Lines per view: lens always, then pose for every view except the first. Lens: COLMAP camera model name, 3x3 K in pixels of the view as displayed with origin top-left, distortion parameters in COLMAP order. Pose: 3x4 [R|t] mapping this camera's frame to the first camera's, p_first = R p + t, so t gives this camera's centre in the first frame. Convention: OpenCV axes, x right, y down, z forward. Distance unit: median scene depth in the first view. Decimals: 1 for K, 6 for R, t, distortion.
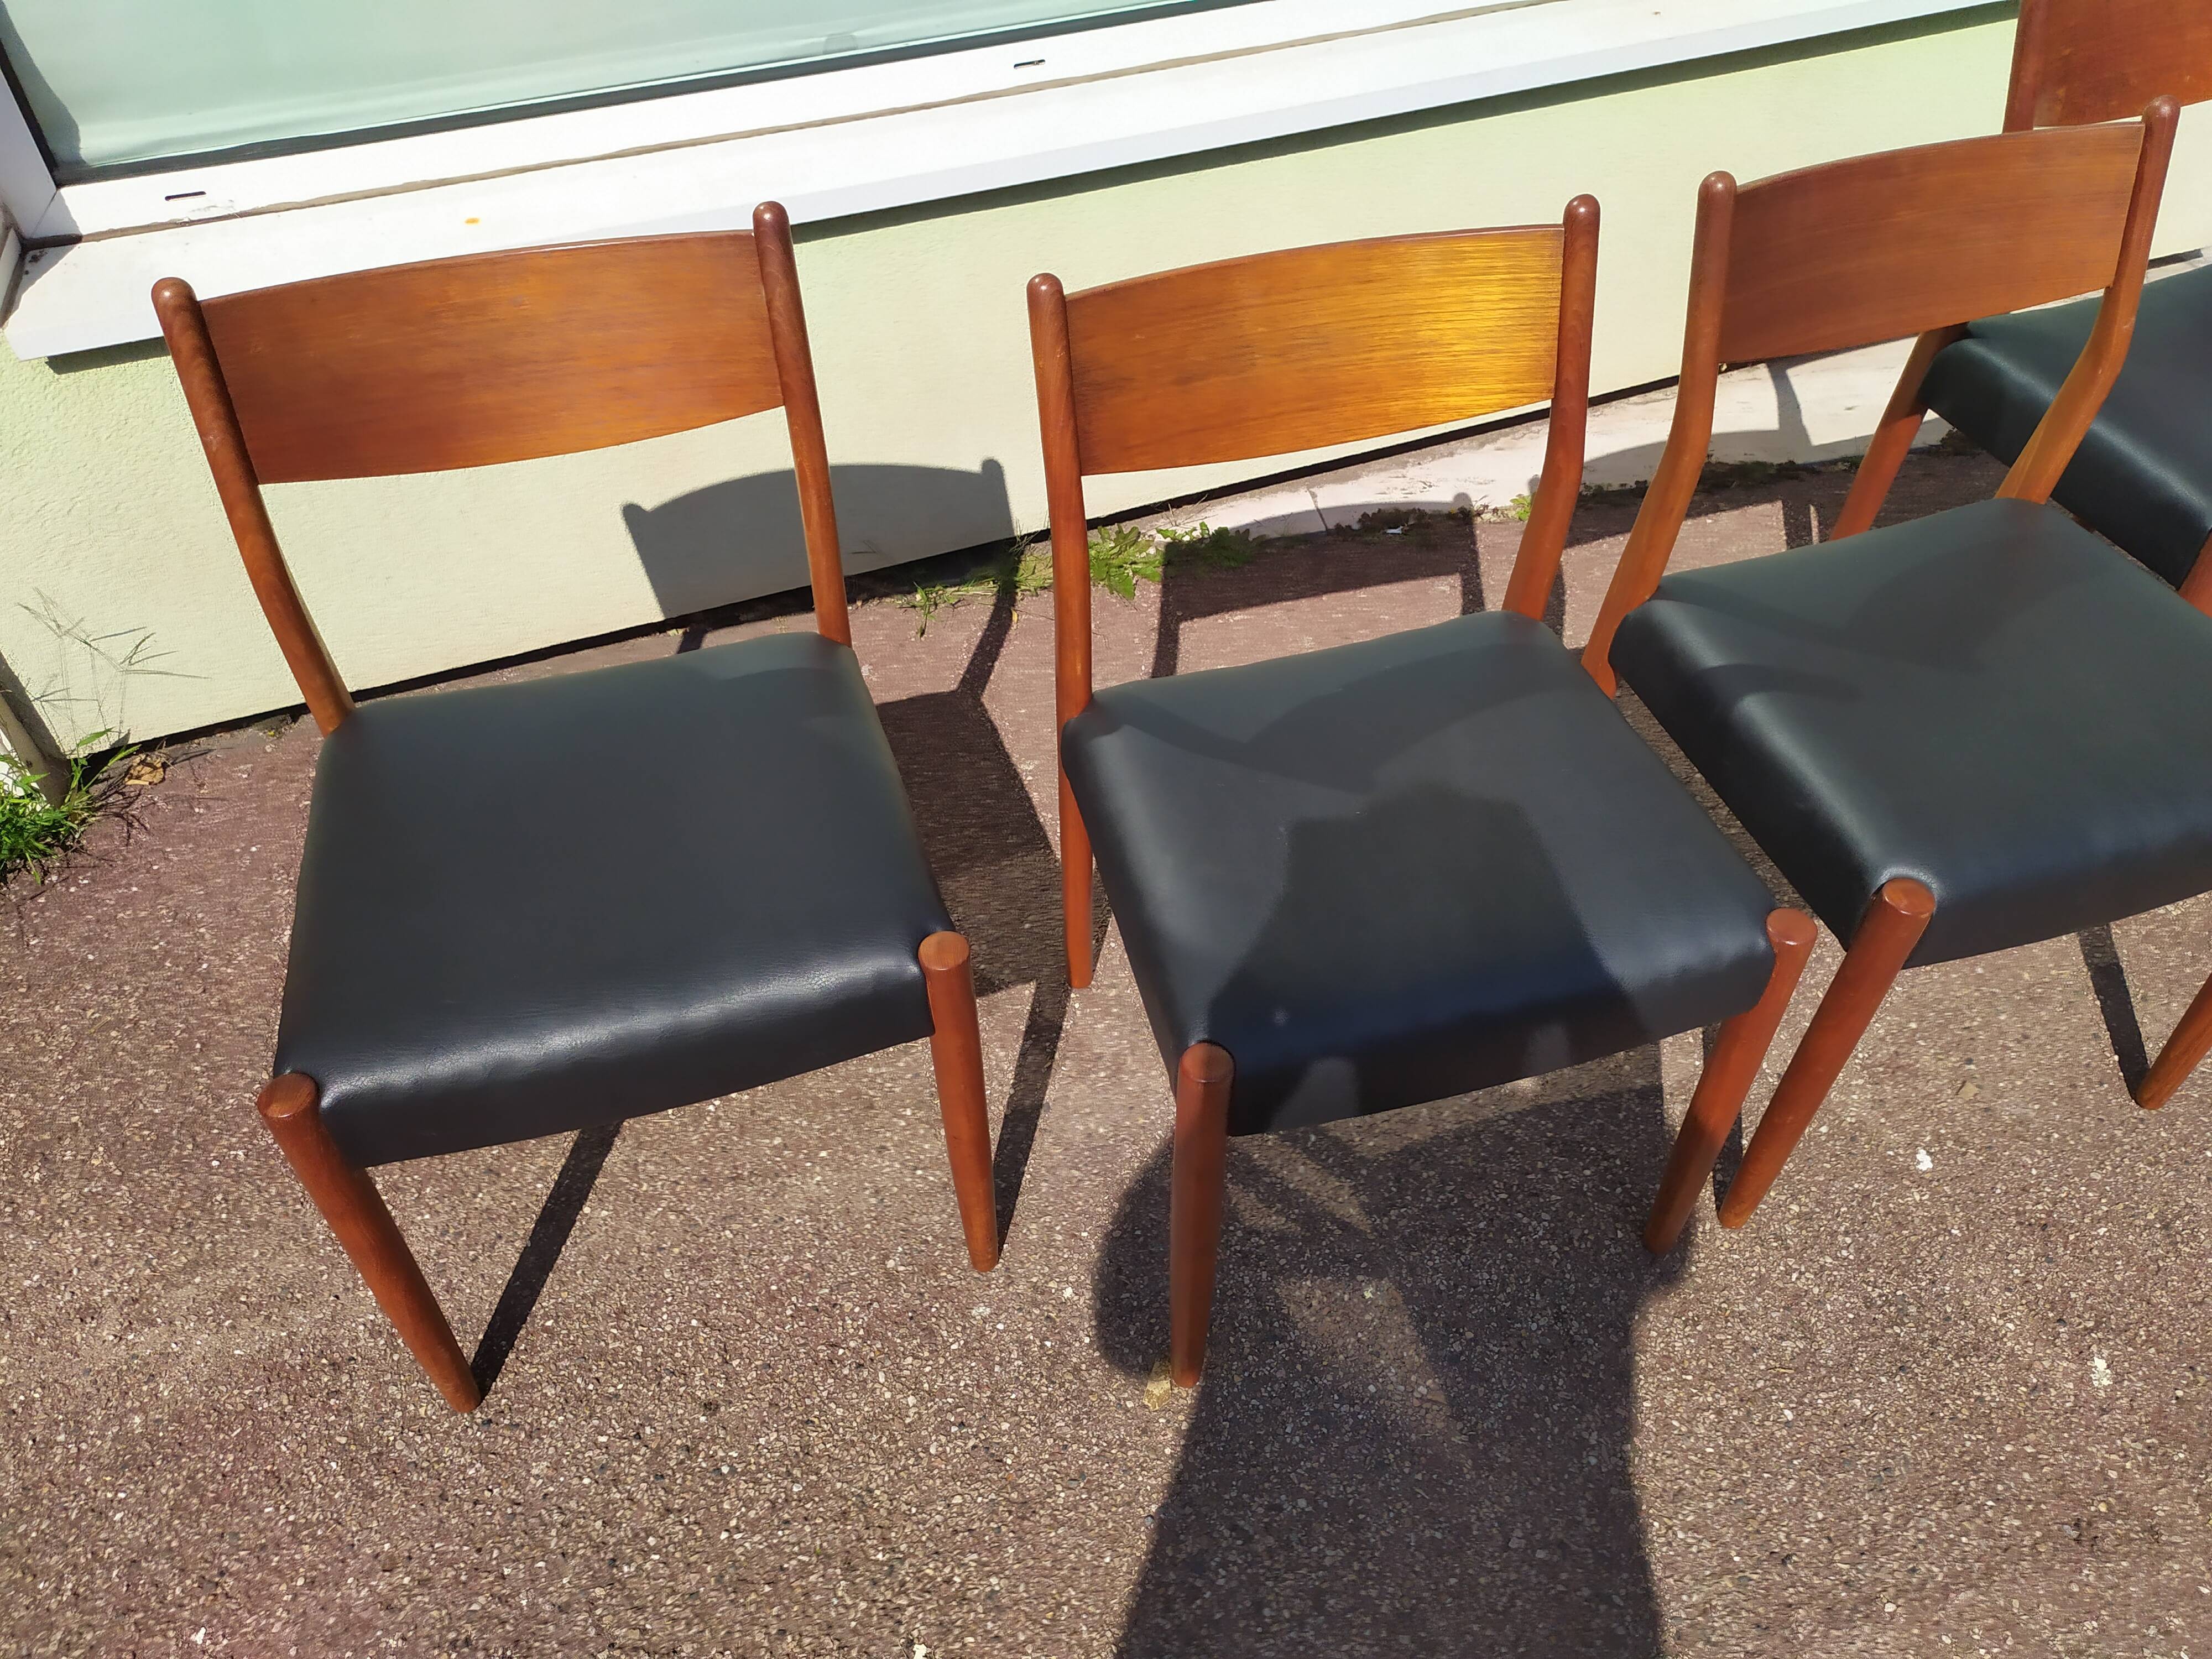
lens RADIAL K [[1671.4, 0, 1121.7], [0, 1671.4, 884.7], [0, 0, 1]] dist [0.063537, -0.084837]
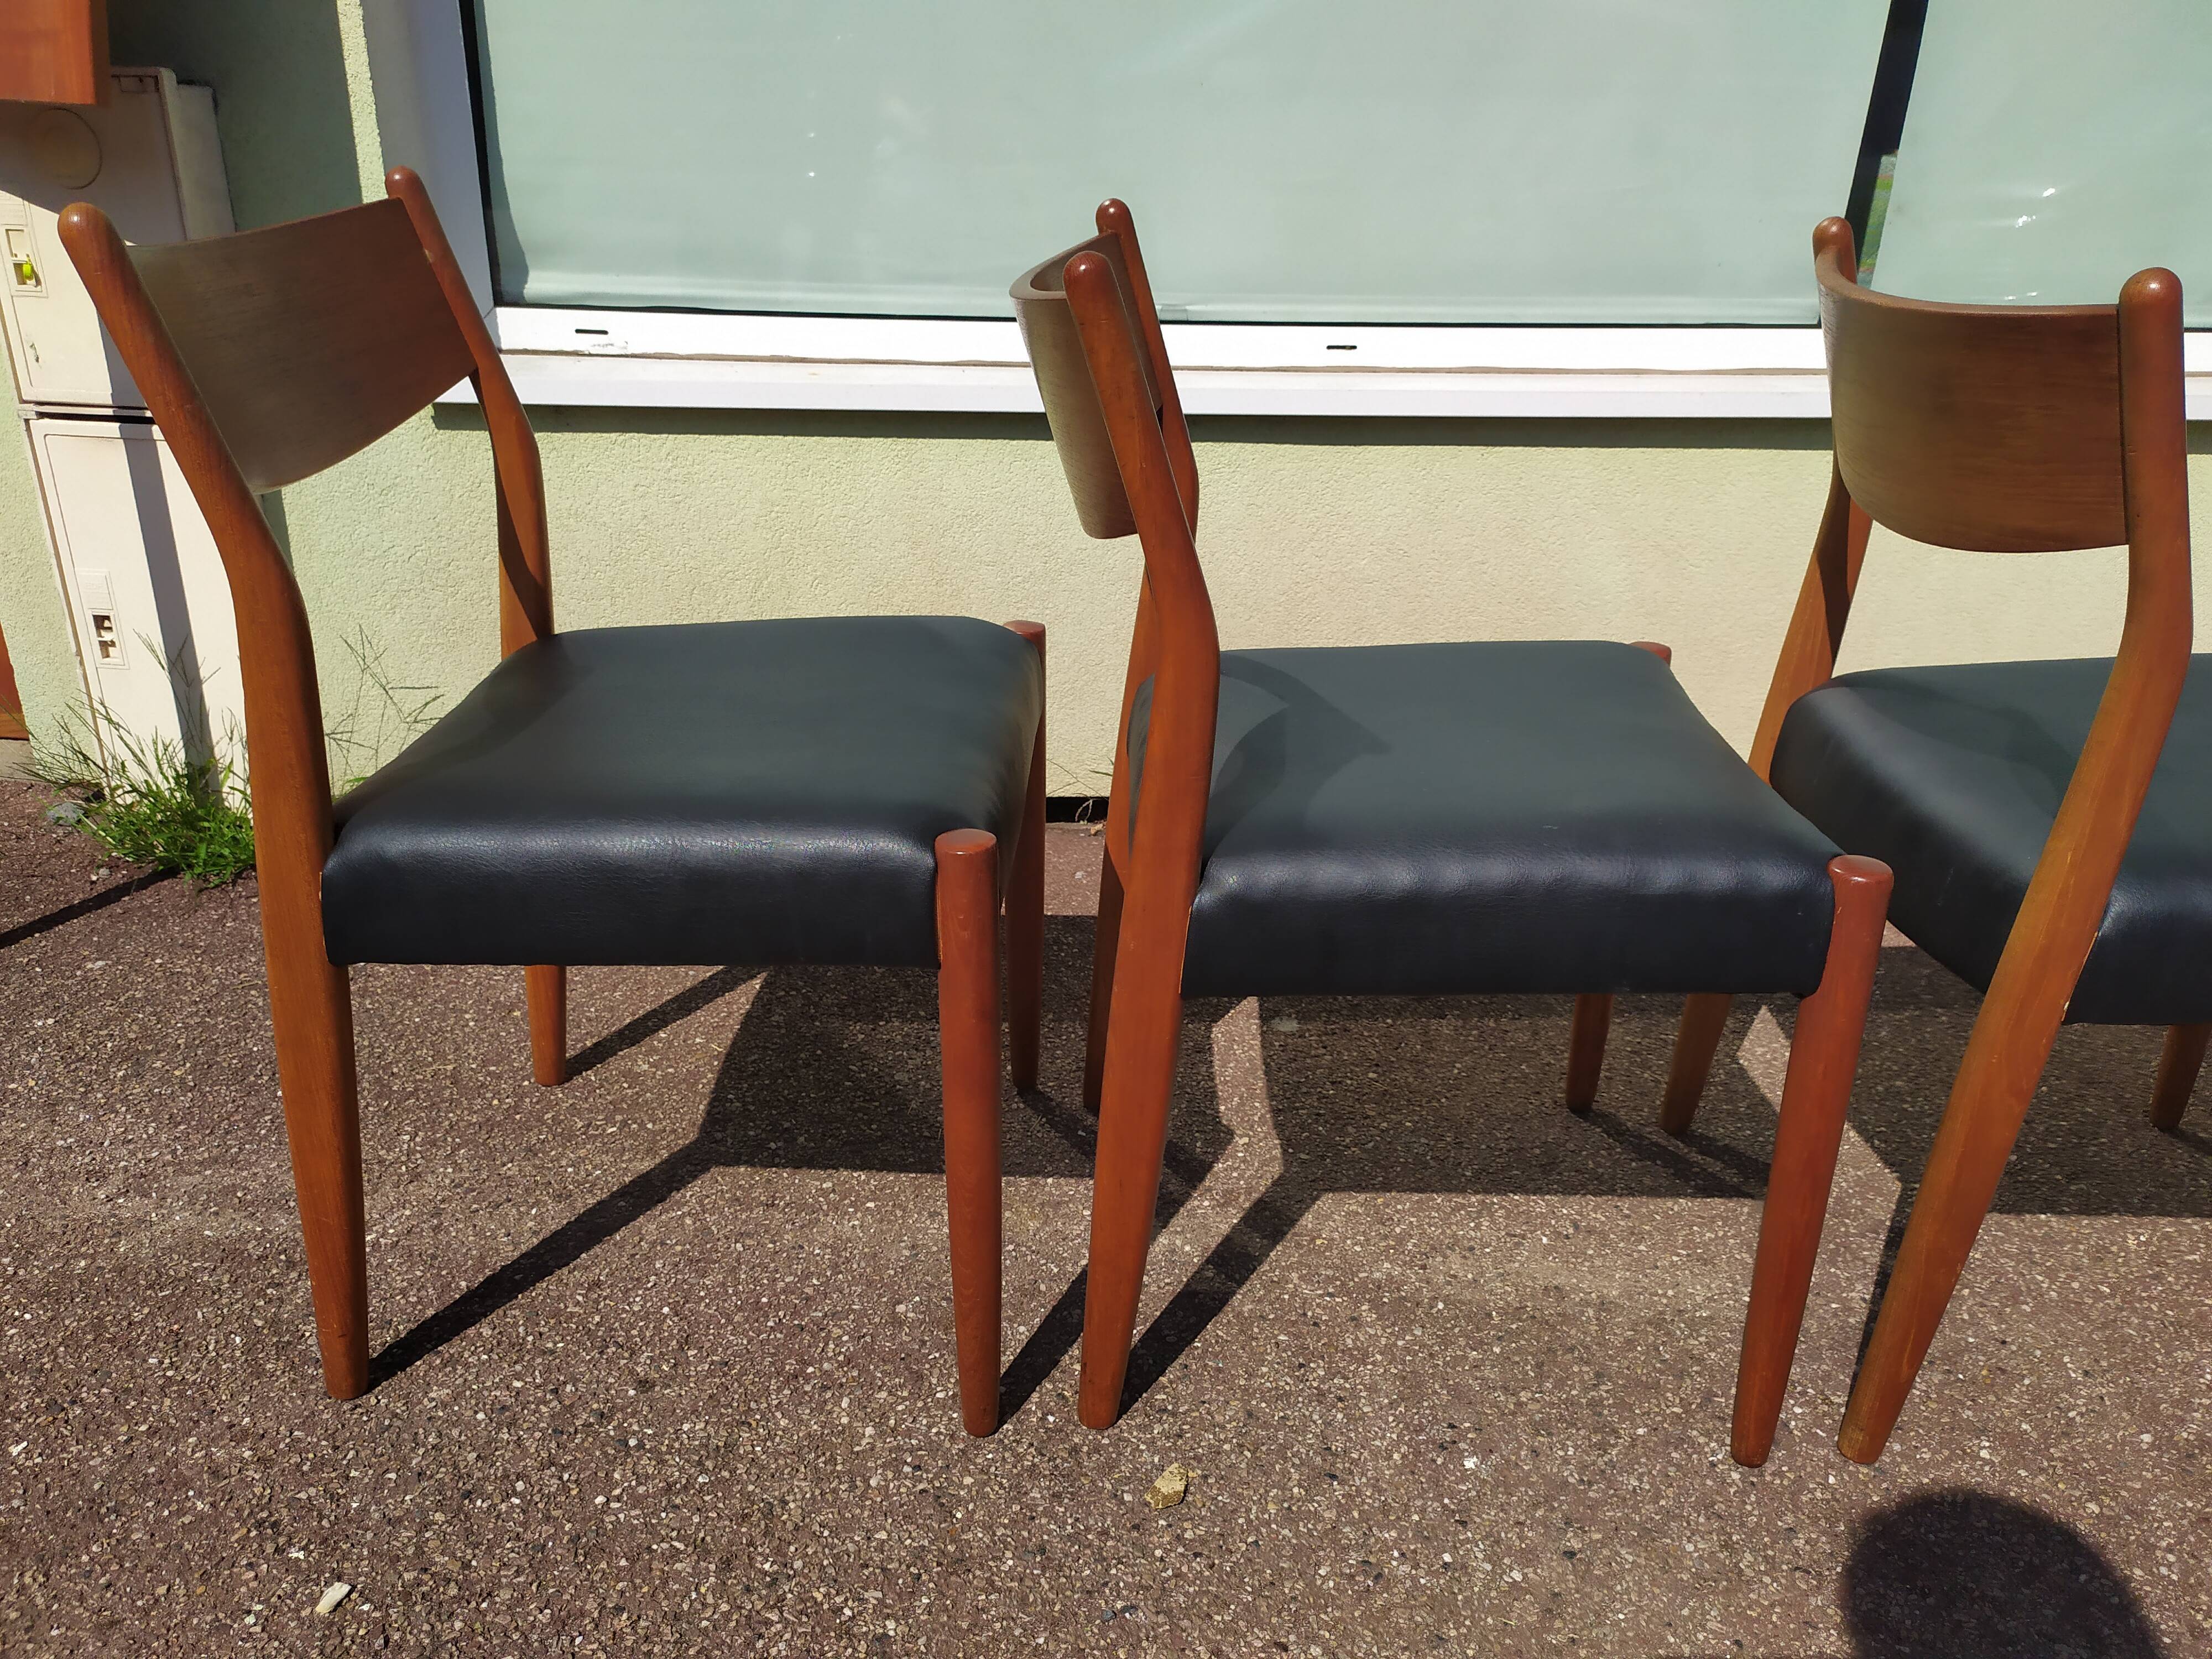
lens RADIAL K [[1737.3, 0, 1088.9], [0, 1737.3, 854.0], [0, 0, 1]] dist [0.081963, -0.127453]
pose [[0.958609, 0.135451, -0.250443, 0.150896], [-0.226037, 0.896898, -0.380107, 0.355558], [0.173136, 0.420984, 0.890391, 0.148917]]
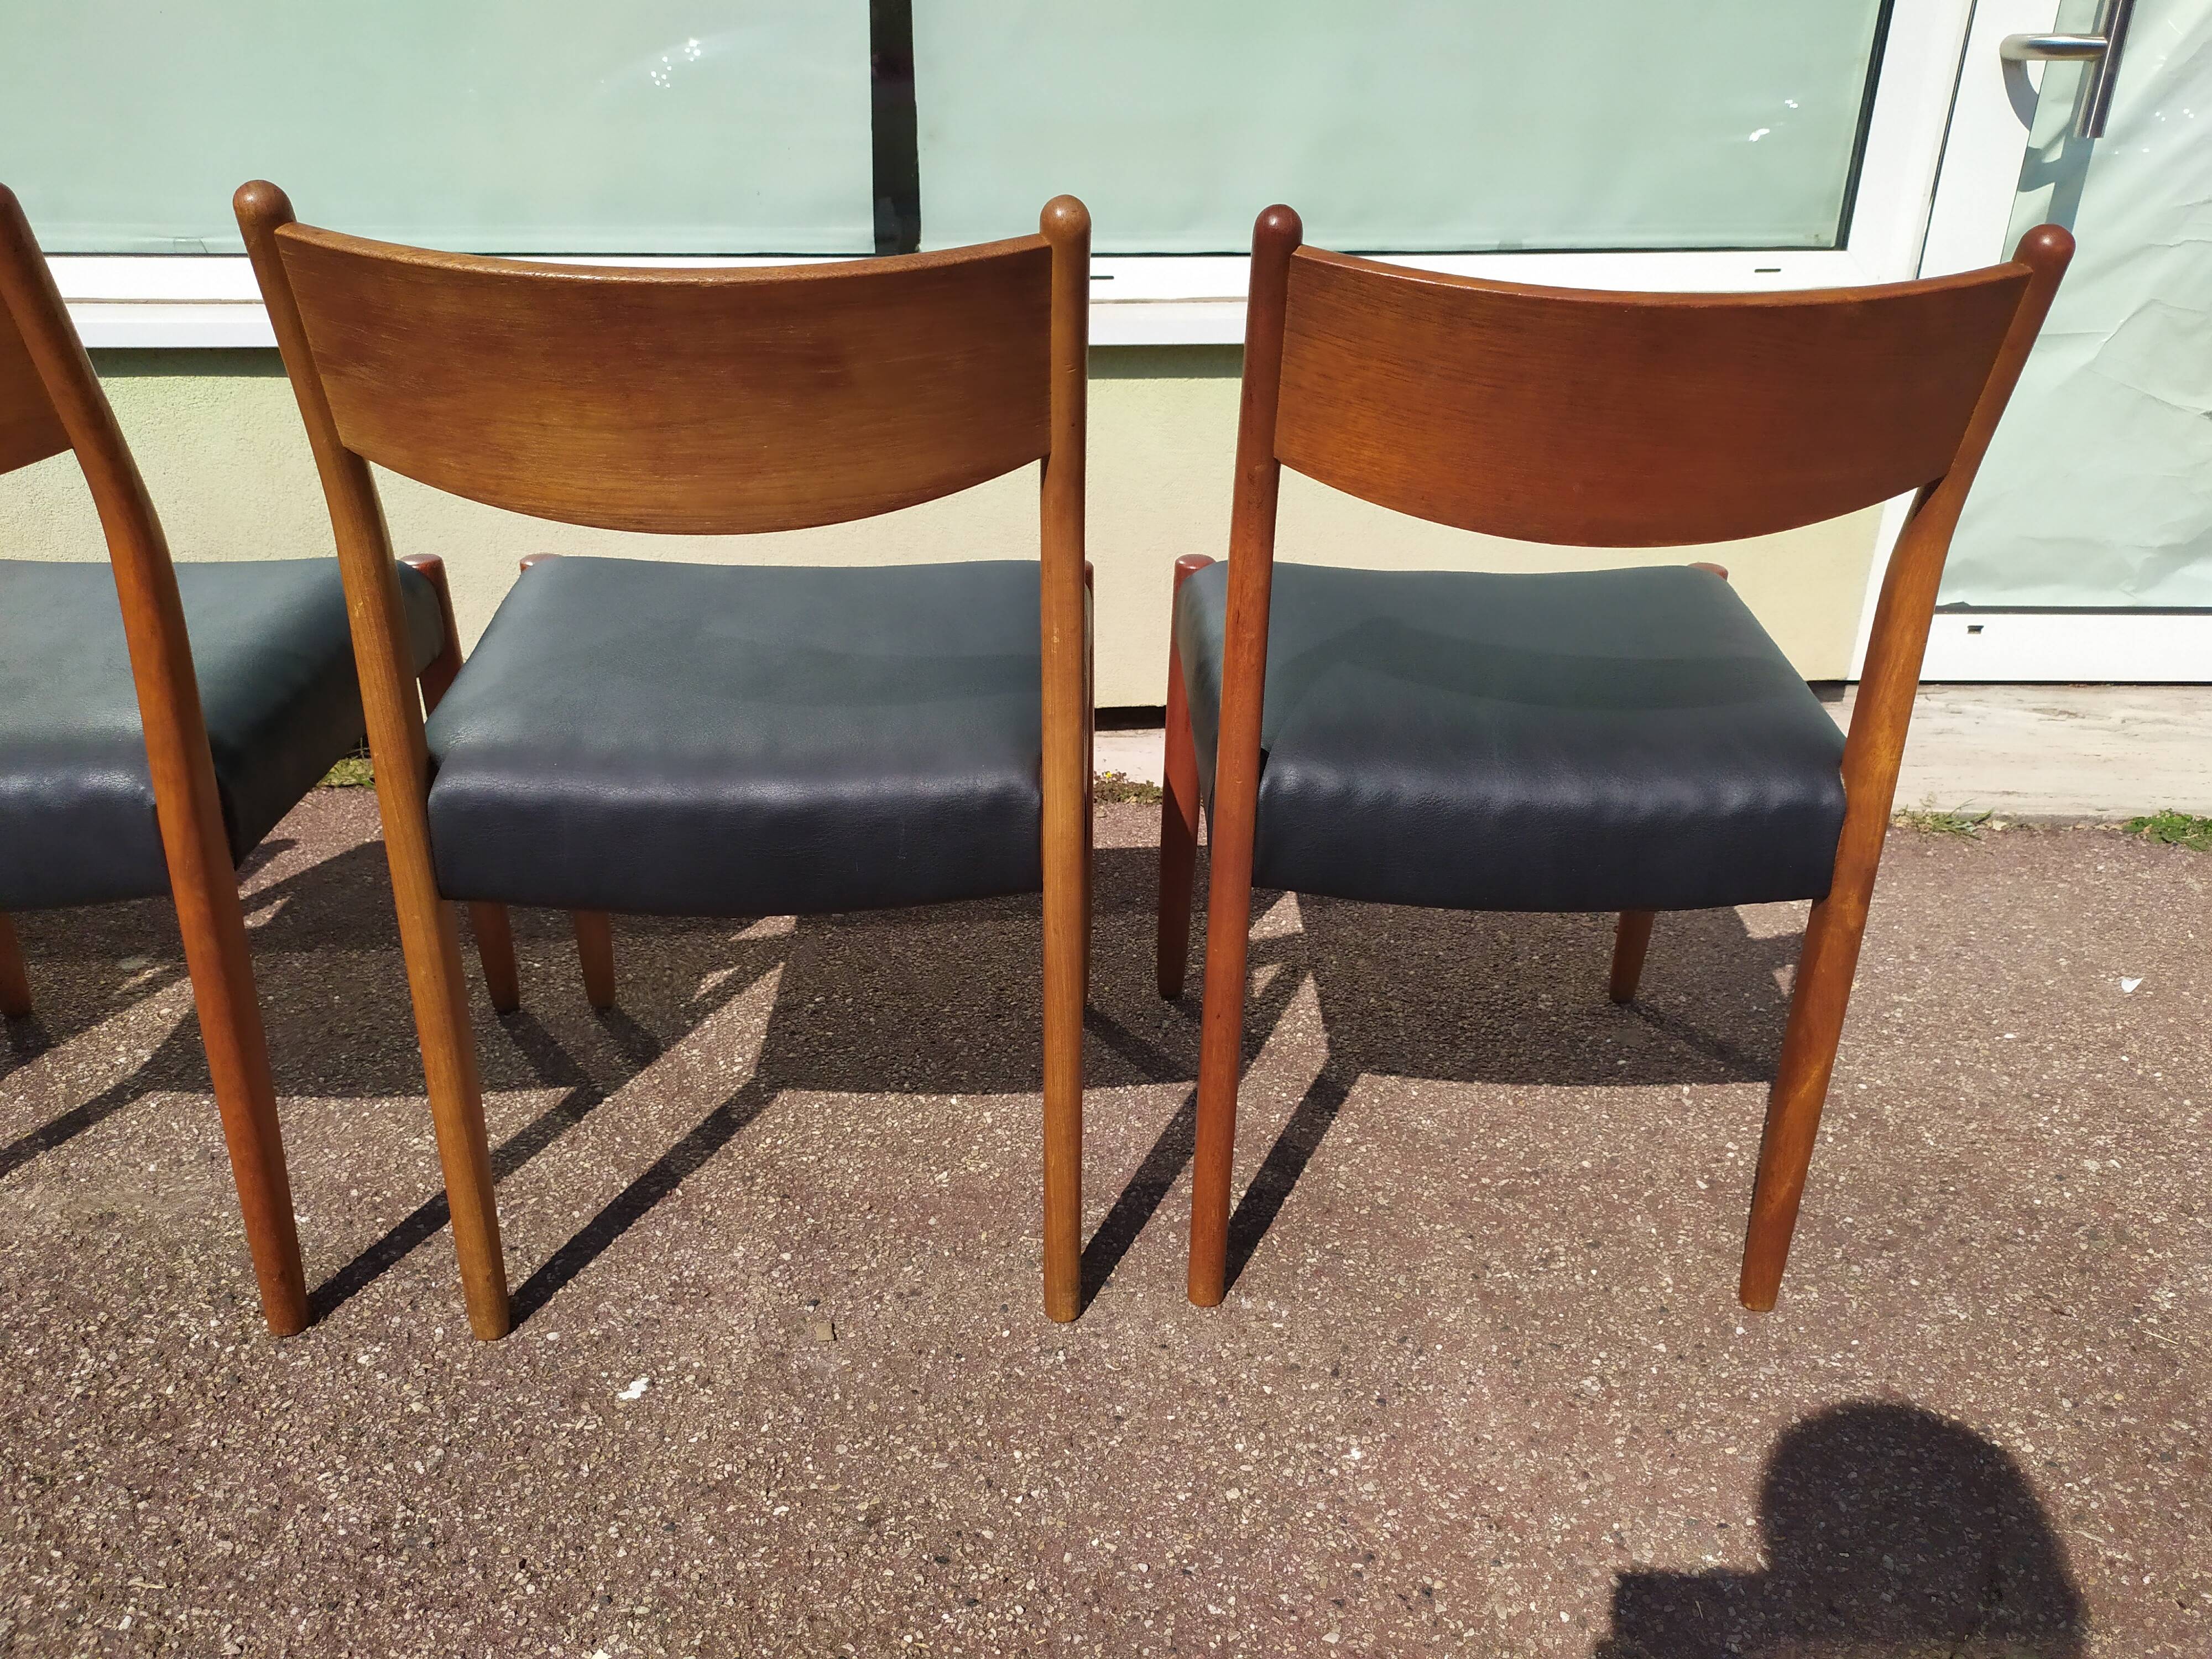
lens RADIAL K [[1671.4, 0, 1121.7], [0, 1671.4, 884.7], [0, 0, 1]] dist [0.063537, -0.084837]
pose [[0.971263, 0.124252, -0.203001, 0.902661], [-0.189023, 0.920985, -0.340672, 0.194059], [0.144632, 0.369254, 0.918005, 0.294565]]
